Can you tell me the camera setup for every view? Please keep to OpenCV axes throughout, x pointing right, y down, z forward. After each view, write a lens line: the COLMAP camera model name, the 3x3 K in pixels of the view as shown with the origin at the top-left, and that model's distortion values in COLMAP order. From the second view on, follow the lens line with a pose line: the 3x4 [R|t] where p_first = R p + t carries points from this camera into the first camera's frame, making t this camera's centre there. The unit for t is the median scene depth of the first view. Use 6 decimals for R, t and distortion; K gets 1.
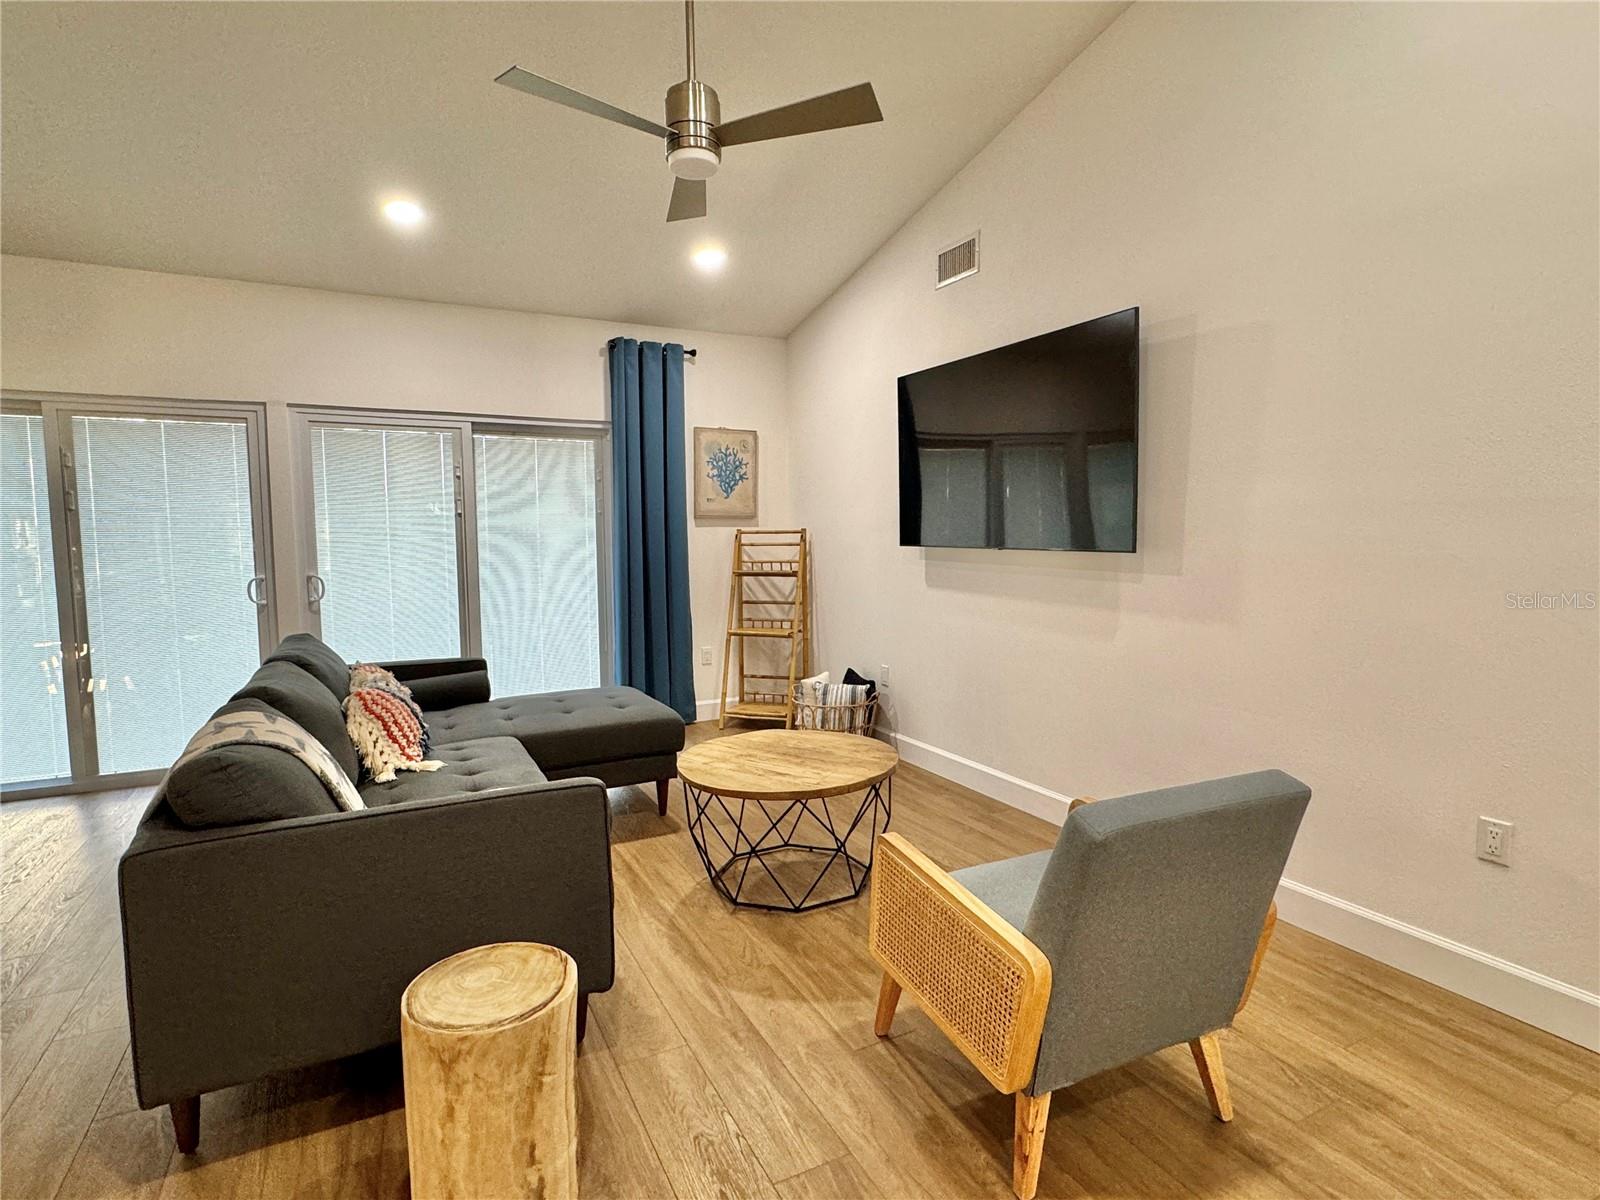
lens RADIAL K [[825.9, 0, 789.6], [0, 825.9, 594.4], [0, 0, 1]] dist [0.000216, -0.000740]
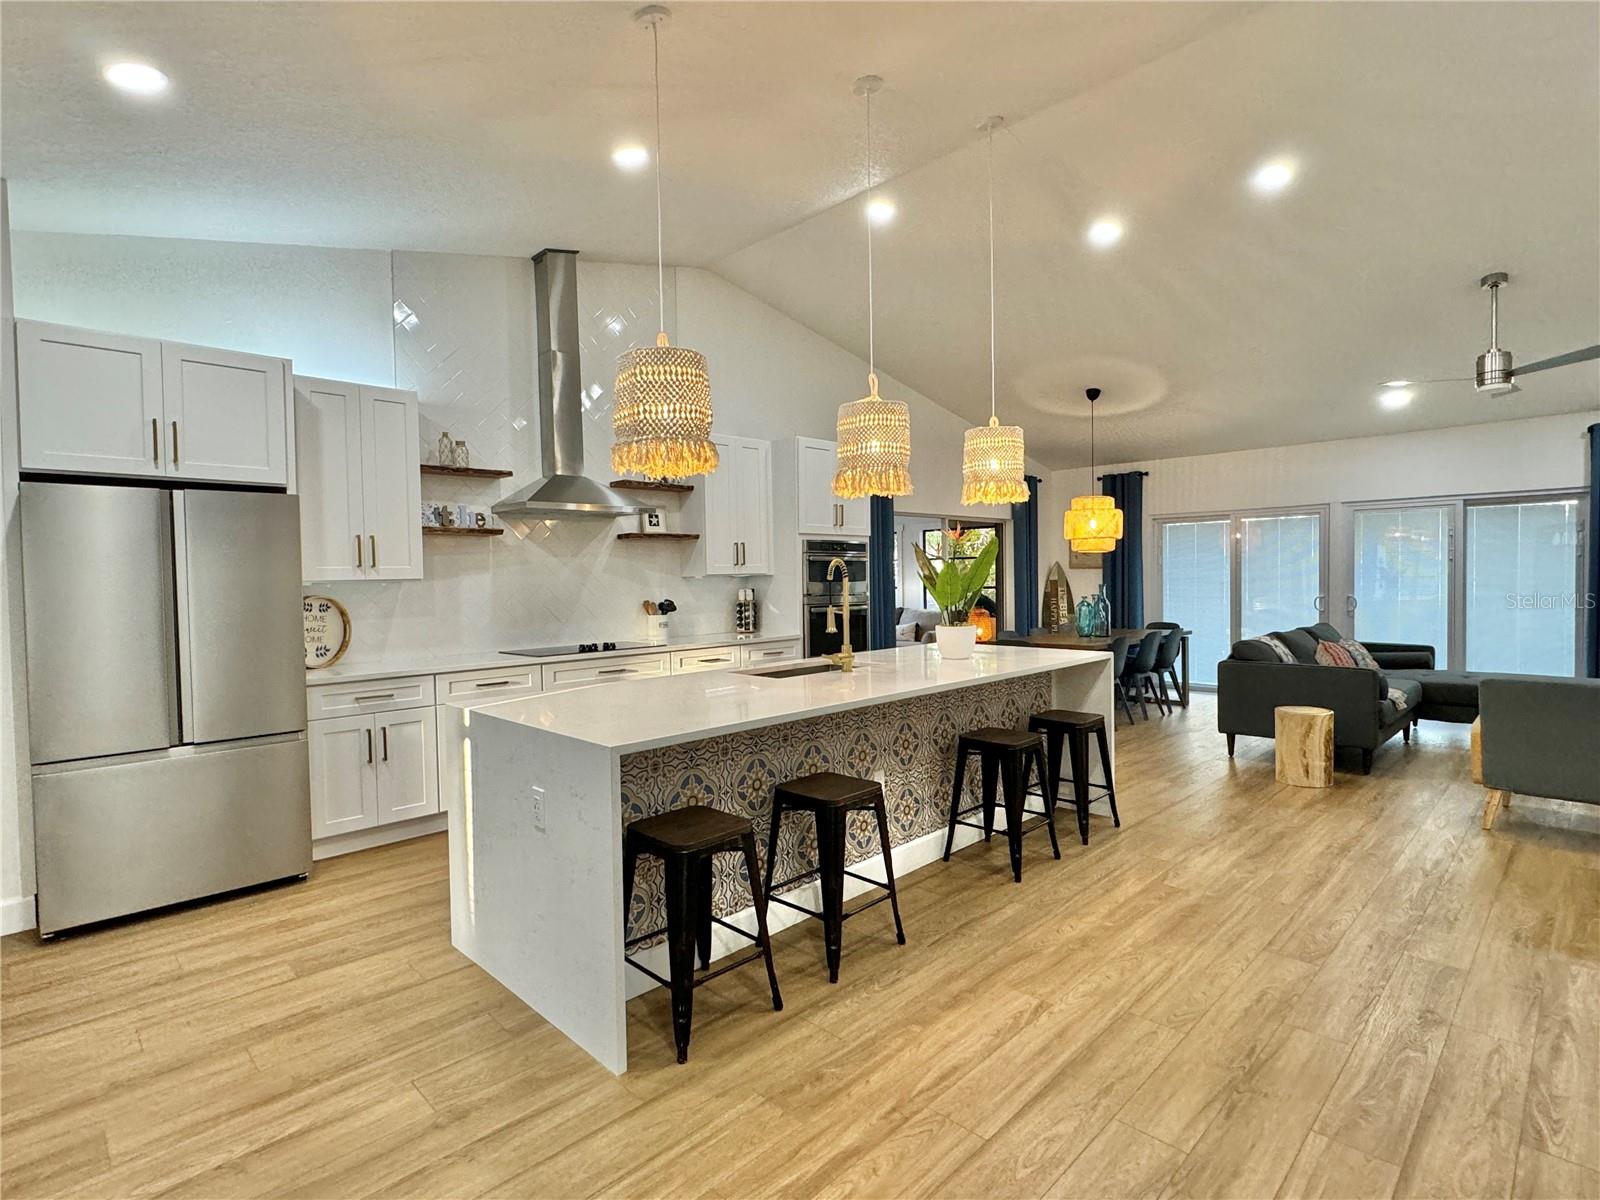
lens RADIAL K [[793.4, 0, 815.5], [0, 793.4, 604.3], [0, 0, 1]] dist [0.001624, 0.000121]
pose [[0.320865, 0.035433, -0.946462, 0.628422], [-0.056586, 0.998232, 0.018187, 0.026715], [0.945433, 0.047721, 0.322302, -0.599336]]
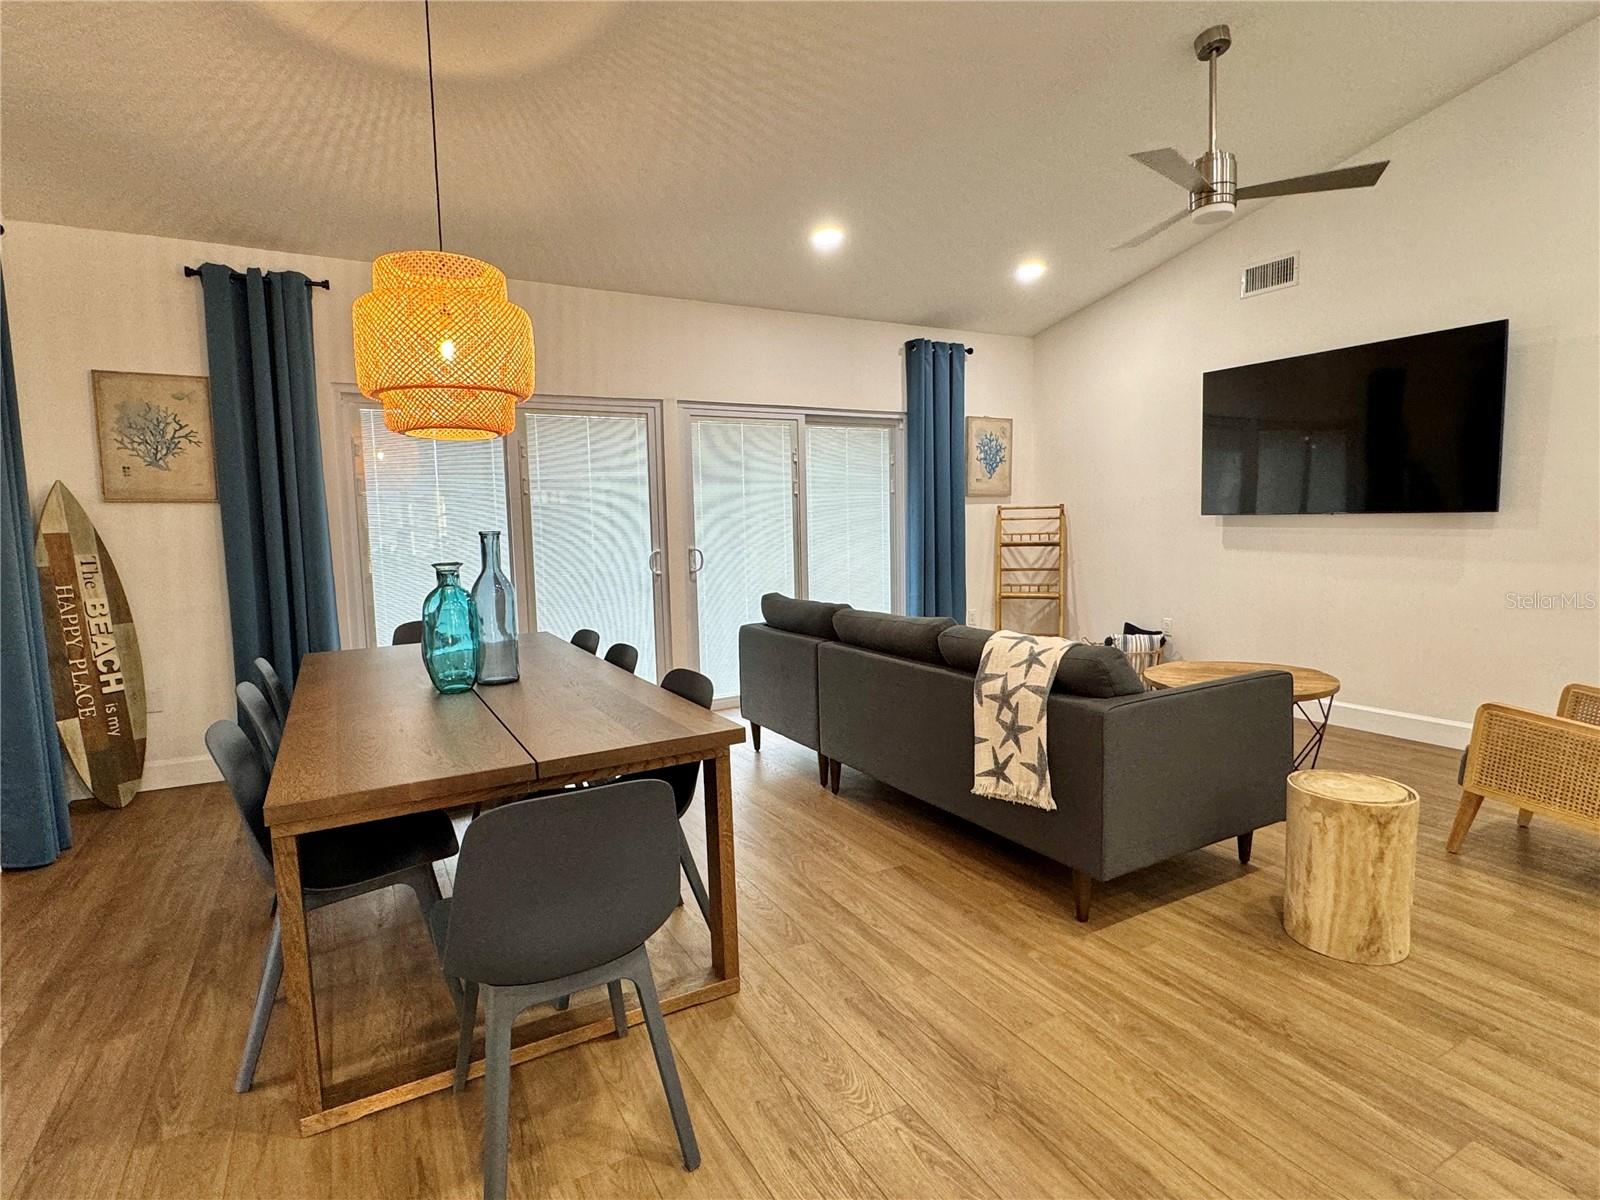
lens RADIAL K [[825.9, 0, 795.7], [0, 825.9, 590.4], [0, 0, 1]] dist [0.000216, -0.000740]
pose [[0.999219, -0.018717, 0.034797, -0.442520], [0.018324, 0.999765, 0.011584, 0.022570], [-0.035006, -0.010938, 0.999327, -0.149920]]
